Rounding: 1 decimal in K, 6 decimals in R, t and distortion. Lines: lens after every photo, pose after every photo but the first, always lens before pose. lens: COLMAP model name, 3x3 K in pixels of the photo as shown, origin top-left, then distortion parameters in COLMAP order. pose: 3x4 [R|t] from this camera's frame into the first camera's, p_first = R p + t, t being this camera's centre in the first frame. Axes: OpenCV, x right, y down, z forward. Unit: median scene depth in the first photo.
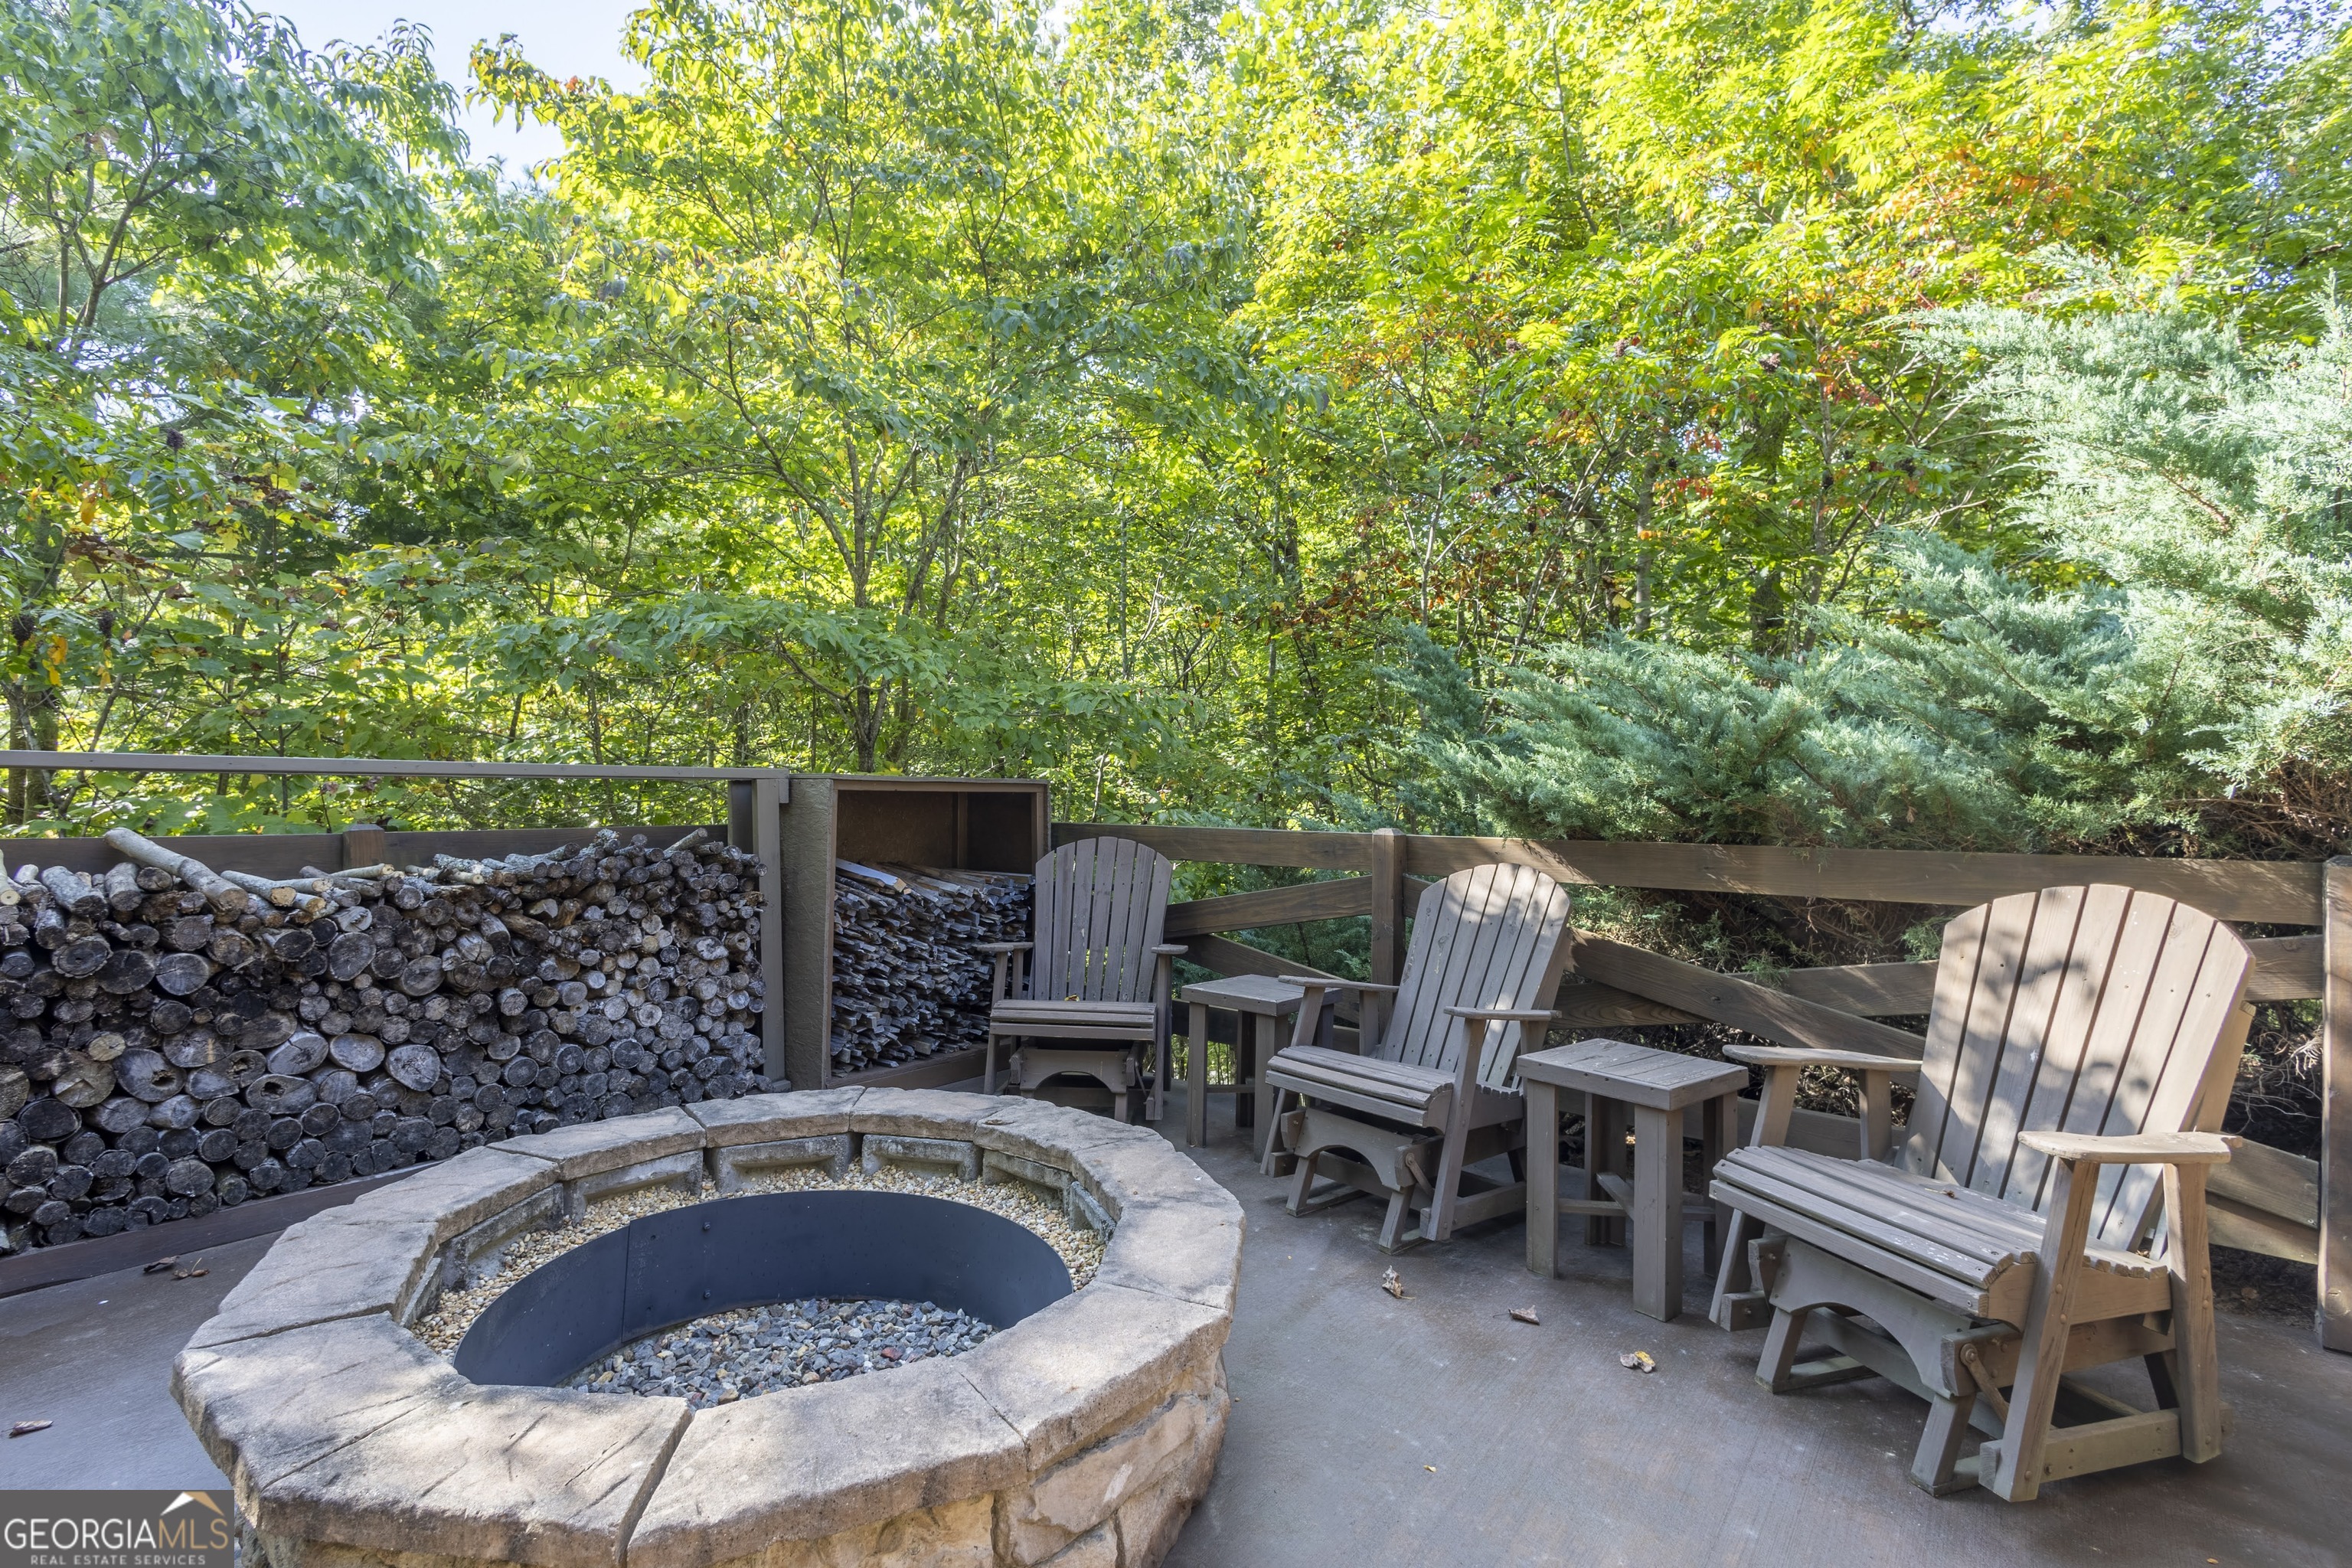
lens RADIAL K [[1086.0, 0, 1179.0], [0, 1086.0, 782.5], [0, 0, 1]] dist [0.005989, -0.002597]
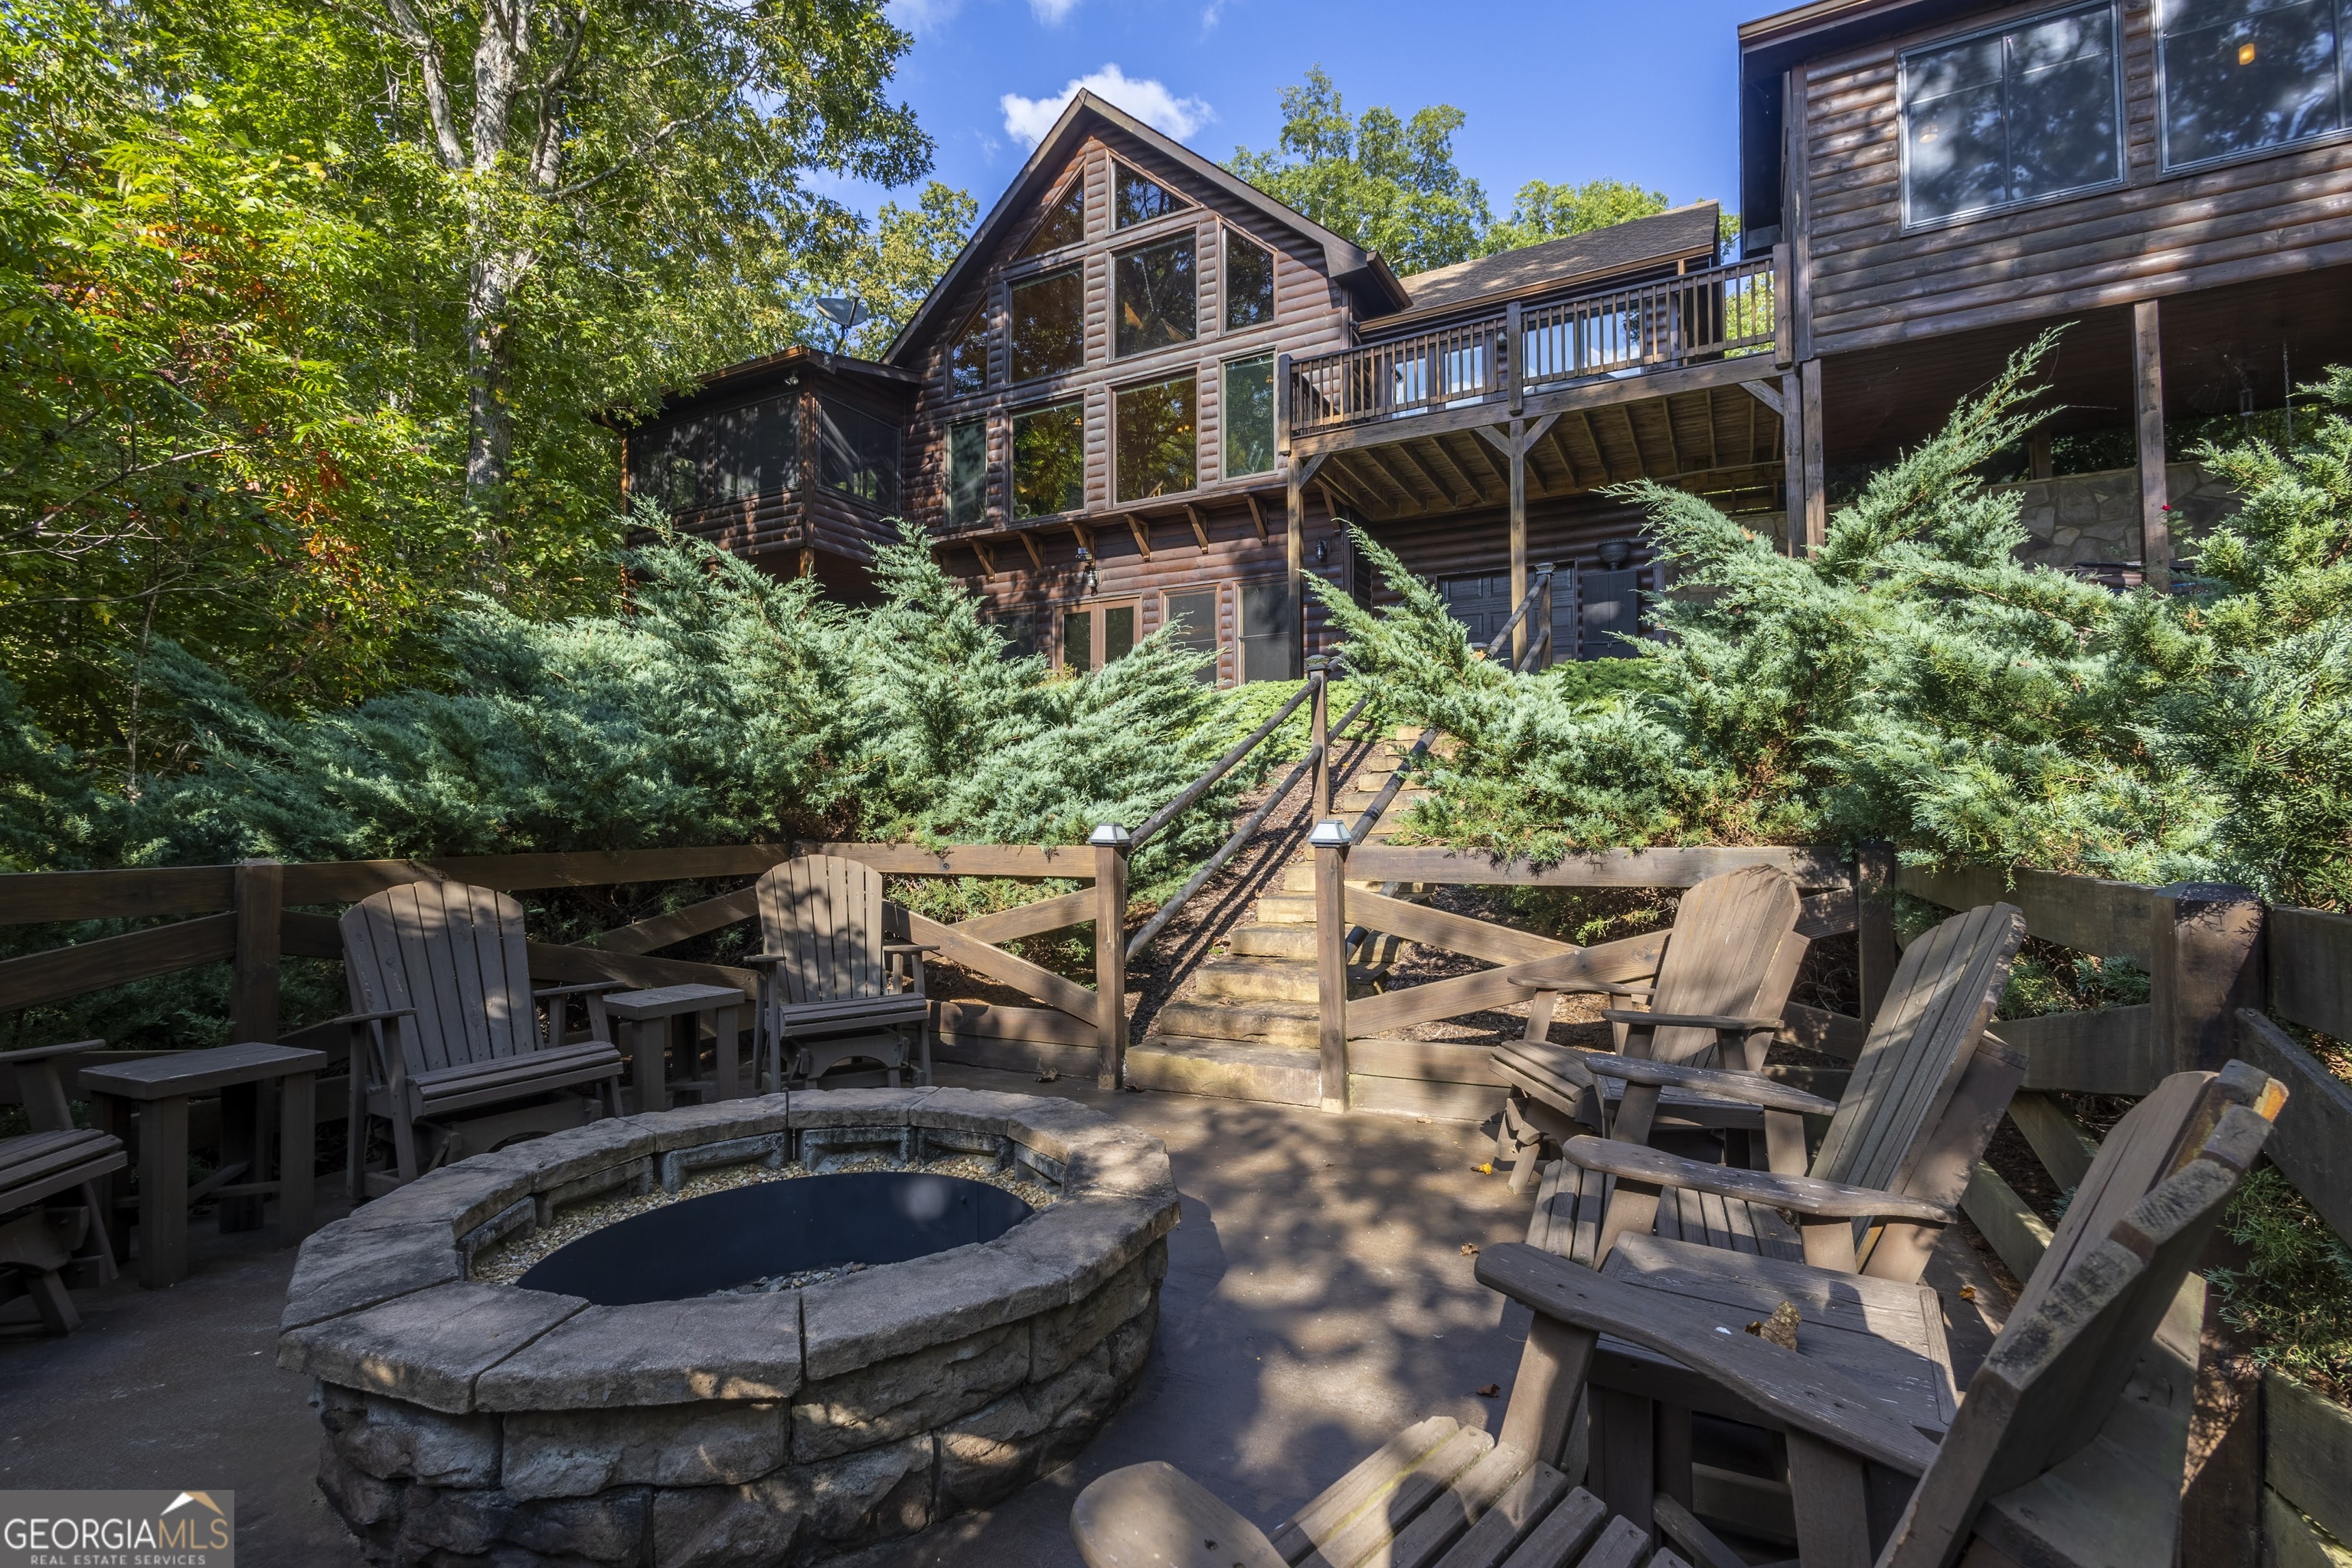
lens RADIAL K [[1086.0, 0, 1175.4], [0, 1086.0, 784.8], [0, 0, 1]] dist [0.005989, -0.002597]
pose [[-0.216683, 0.011853, 0.976170, -1.405937], [-0.003300, 0.999912, -0.012873, -0.016847], [-0.976236, -0.006011, -0.216625, 0.748187]]
